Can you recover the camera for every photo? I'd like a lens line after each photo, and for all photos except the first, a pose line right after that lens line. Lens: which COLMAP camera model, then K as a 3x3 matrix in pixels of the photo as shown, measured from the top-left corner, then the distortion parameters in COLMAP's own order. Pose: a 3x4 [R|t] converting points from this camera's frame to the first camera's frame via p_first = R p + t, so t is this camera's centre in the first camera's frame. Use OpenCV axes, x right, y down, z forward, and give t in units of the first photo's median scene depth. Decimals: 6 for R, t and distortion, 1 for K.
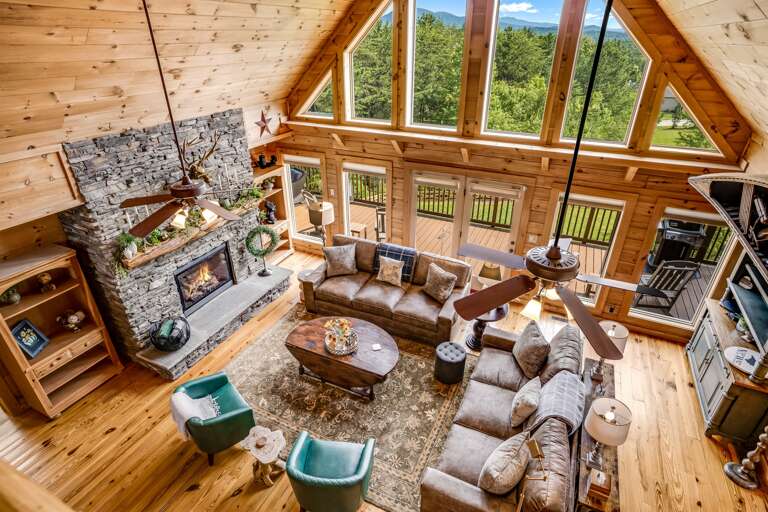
lens RADIAL K [[416.0, 0, 386.8], [0, 416.0, 254.9], [0, 0, 1]] dist [-0.006978, 0.003002]
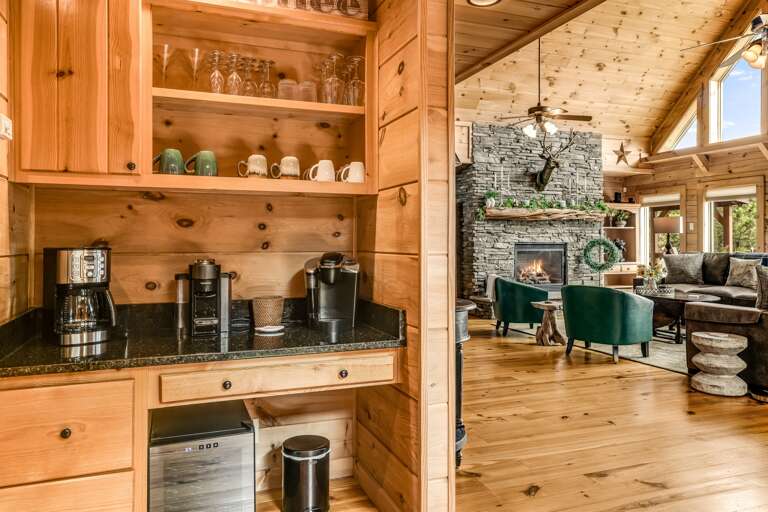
lens RADIAL K [[569.8, 0, 380.2], [0, 569.8, 232.0], [0, 0, 1]] dist [0.043988, 0.005723]
pose [[0.725453, -0.015360, -0.688100, 0.295723], [-0.329135, 0.870288, -0.366428, 0.663145], [0.604473, 0.492304, 0.626298, -0.240207]]
